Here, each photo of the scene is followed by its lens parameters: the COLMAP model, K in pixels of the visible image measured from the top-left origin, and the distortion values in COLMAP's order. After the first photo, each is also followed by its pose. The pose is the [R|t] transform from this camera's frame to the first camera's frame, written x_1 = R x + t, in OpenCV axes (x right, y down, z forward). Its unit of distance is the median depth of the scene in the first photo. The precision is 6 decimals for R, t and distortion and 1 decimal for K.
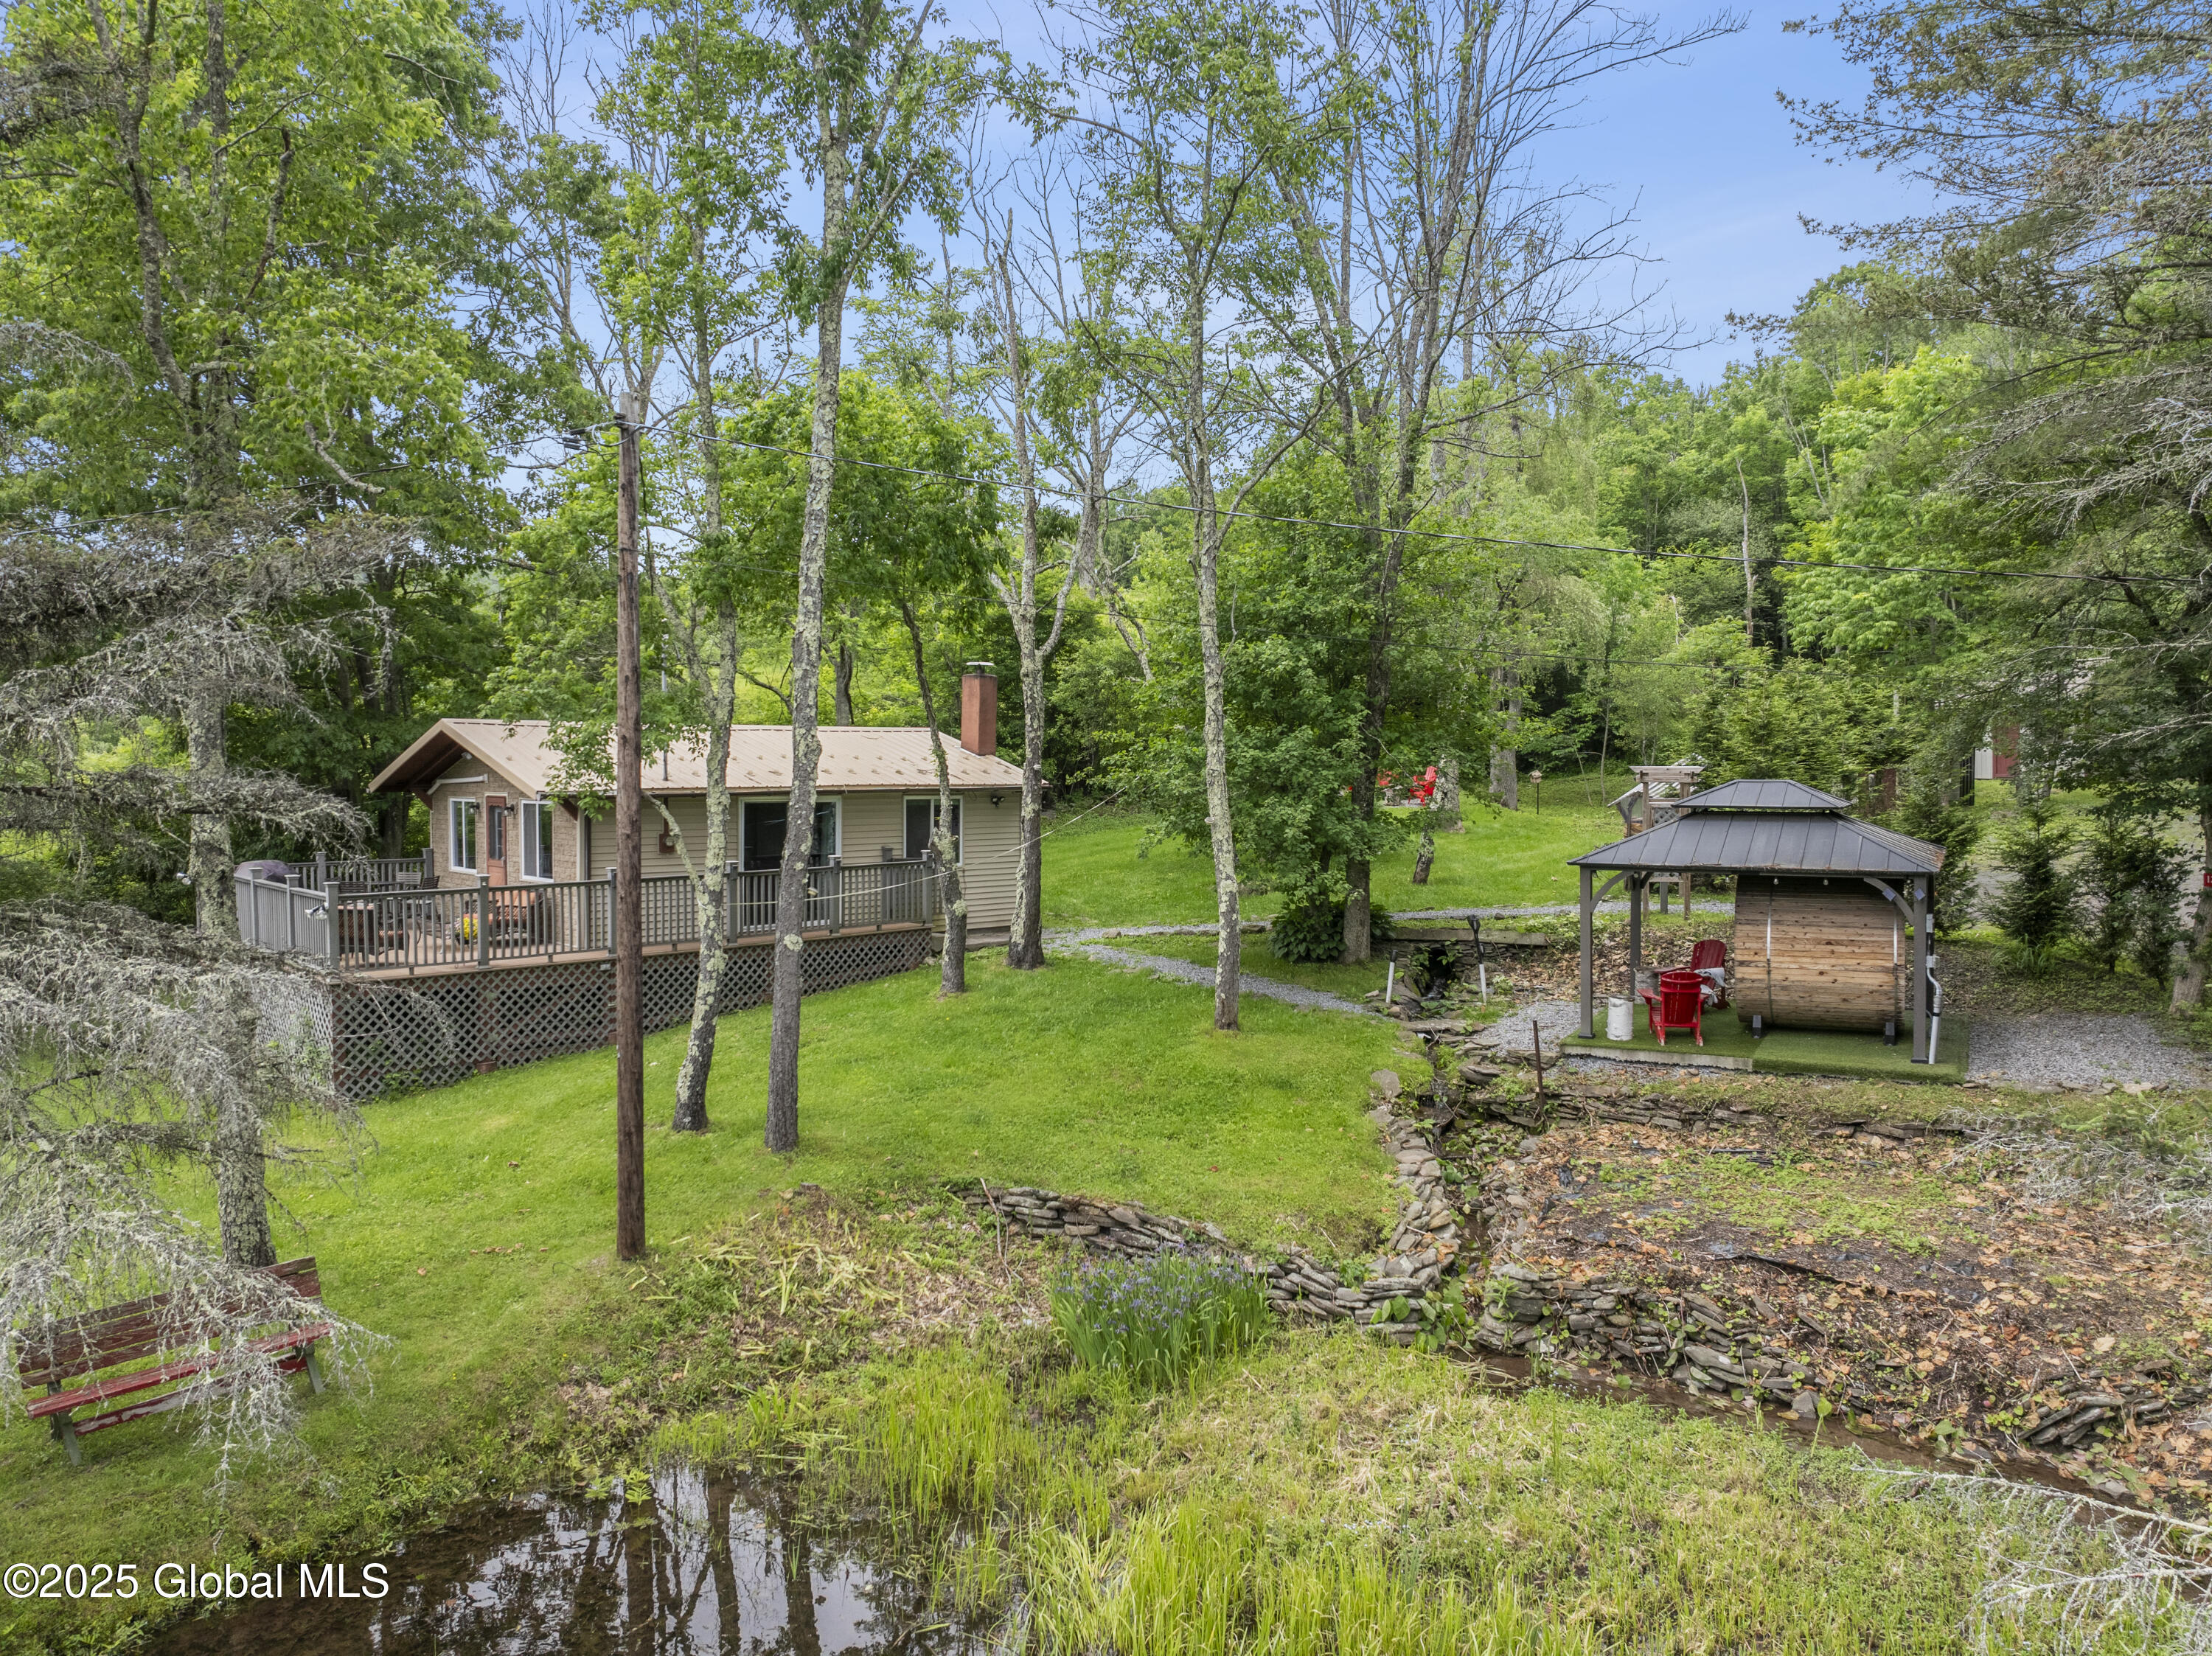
lens RADIAL K [[1551.0, 0, 1109.6], [0, 1551.0, 811.4], [0, 0, 1]] dist [-0.002947, -0.081764]
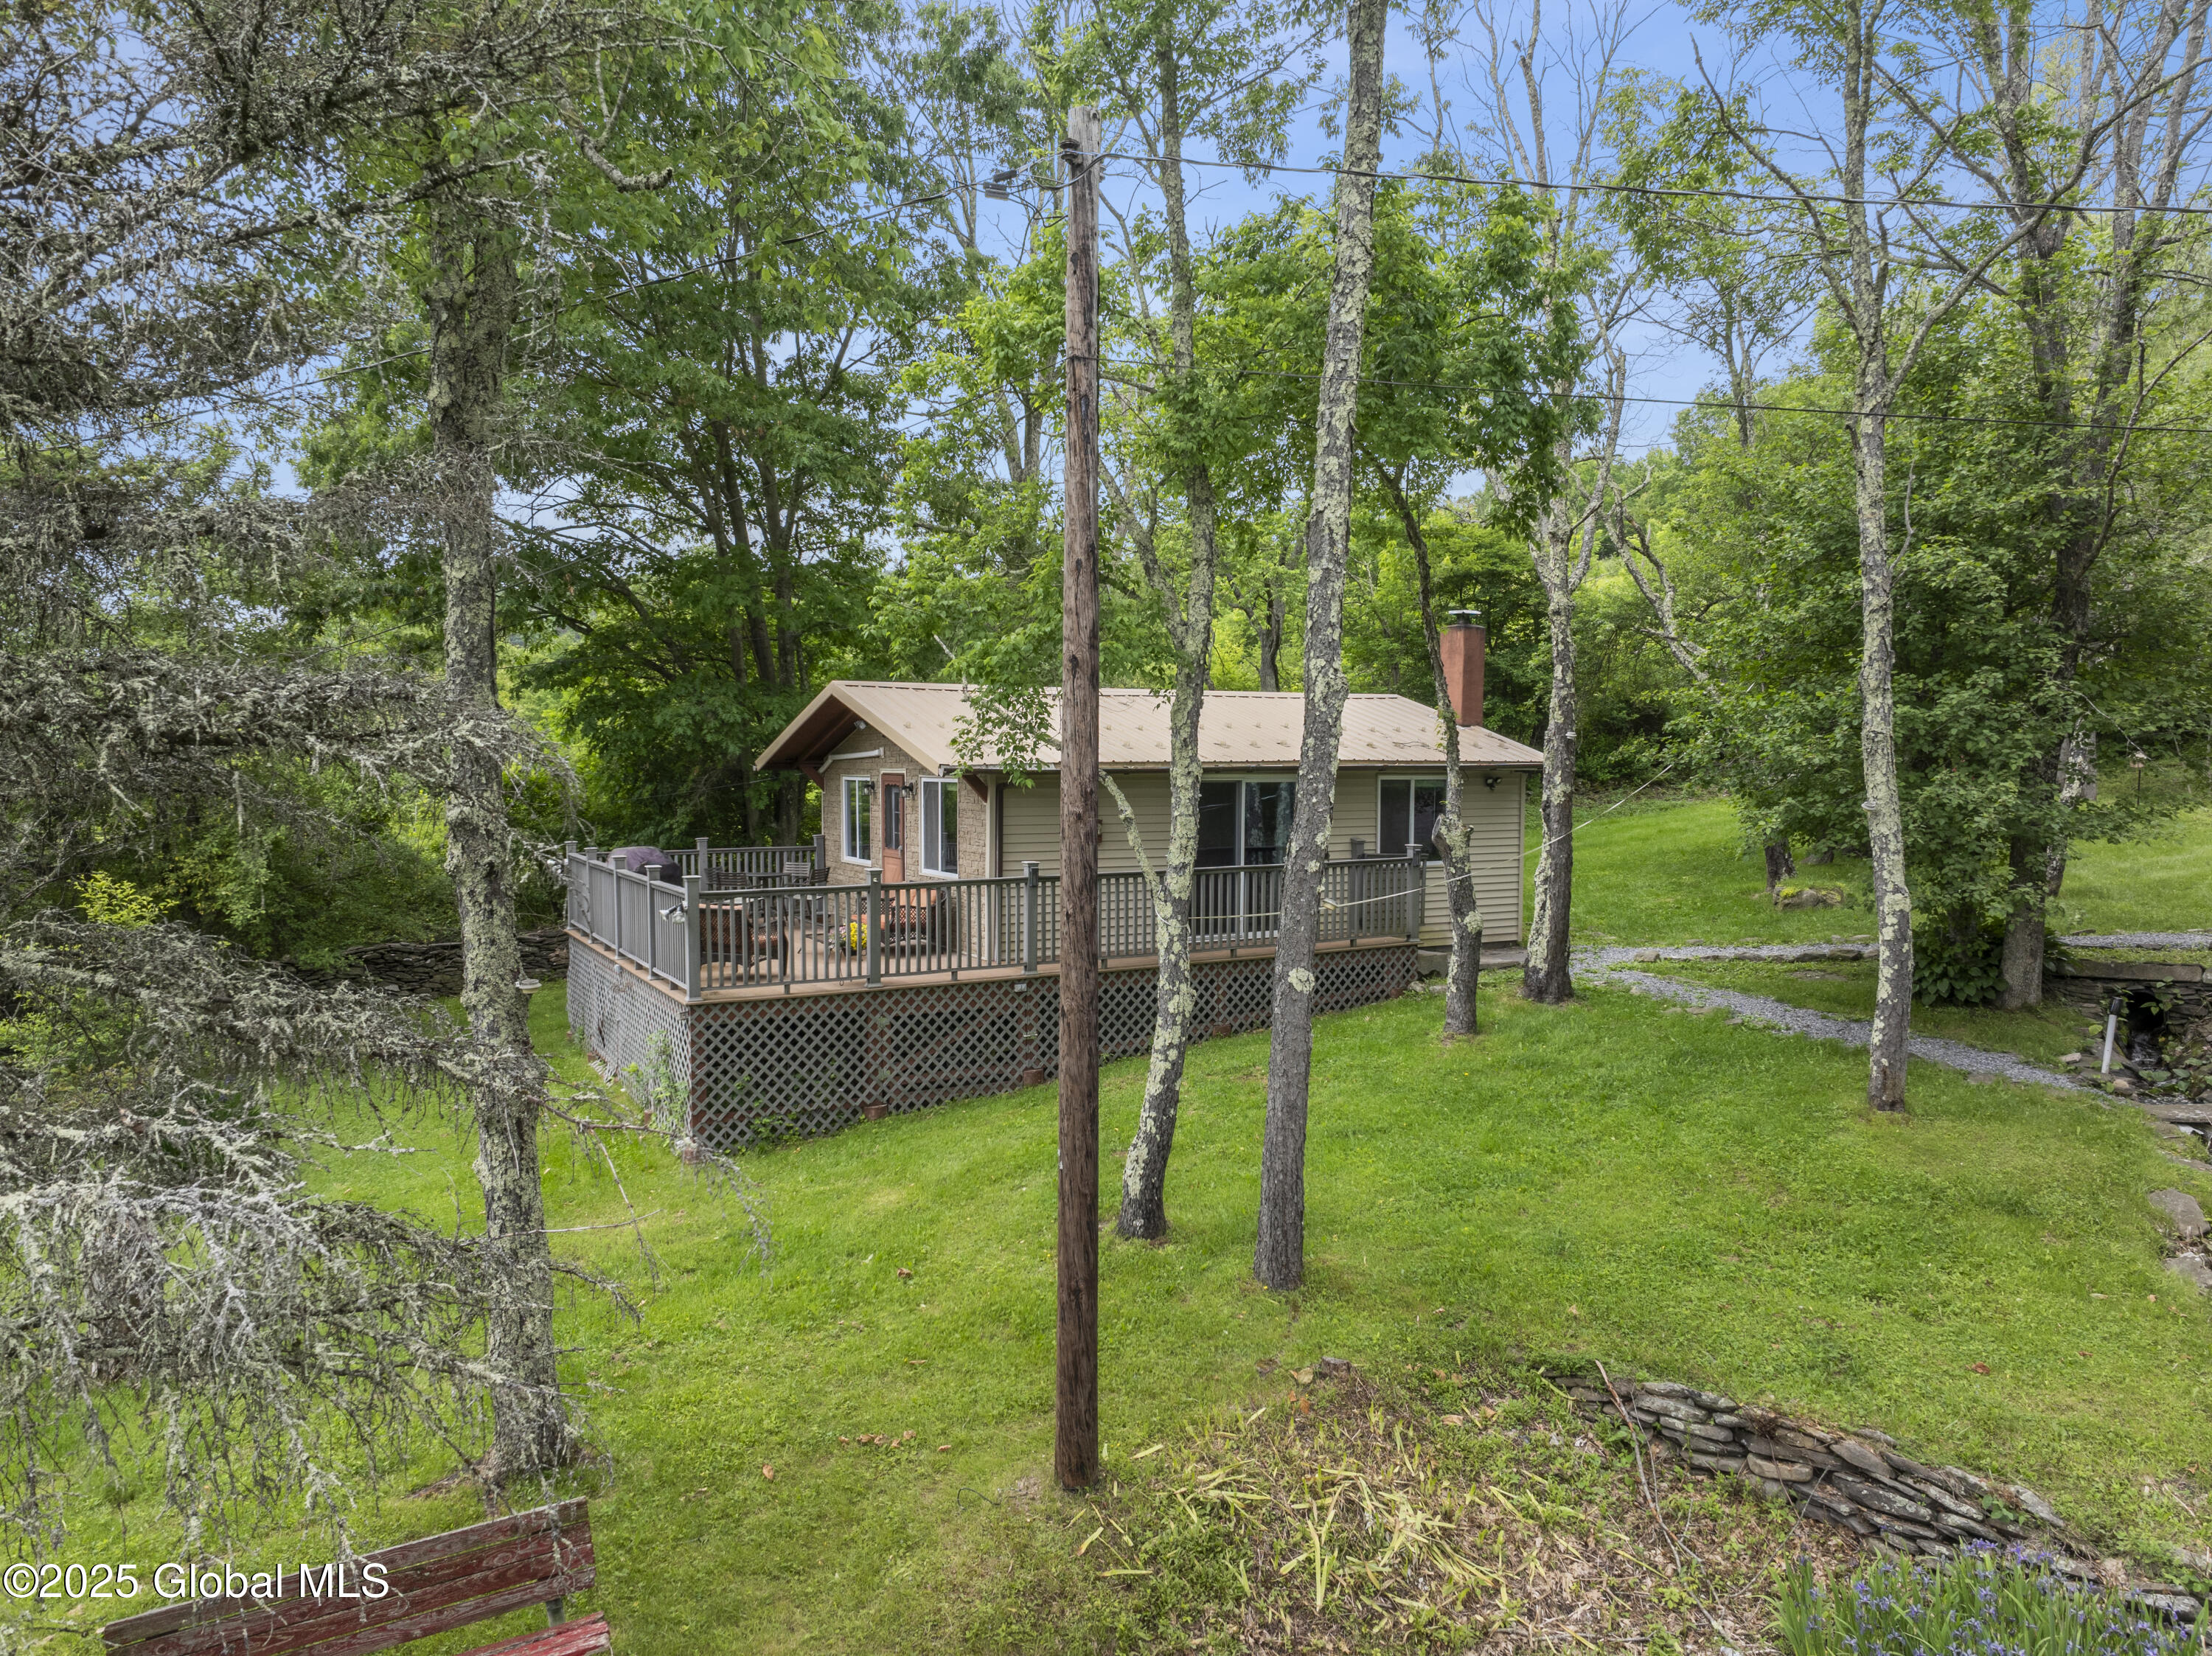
lens RADIAL K [[1551.0, 0, 1109.6], [0, 1551.0, 811.4], [0, 0, 1]] dist [-0.002947, -0.081764]
pose [[0.970280, 0.007589, -0.241865, -0.101308], [-0.006546, 0.999965, 0.005117, 0.007383], [0.241895, -0.003381, 0.970296, 0.272452]]
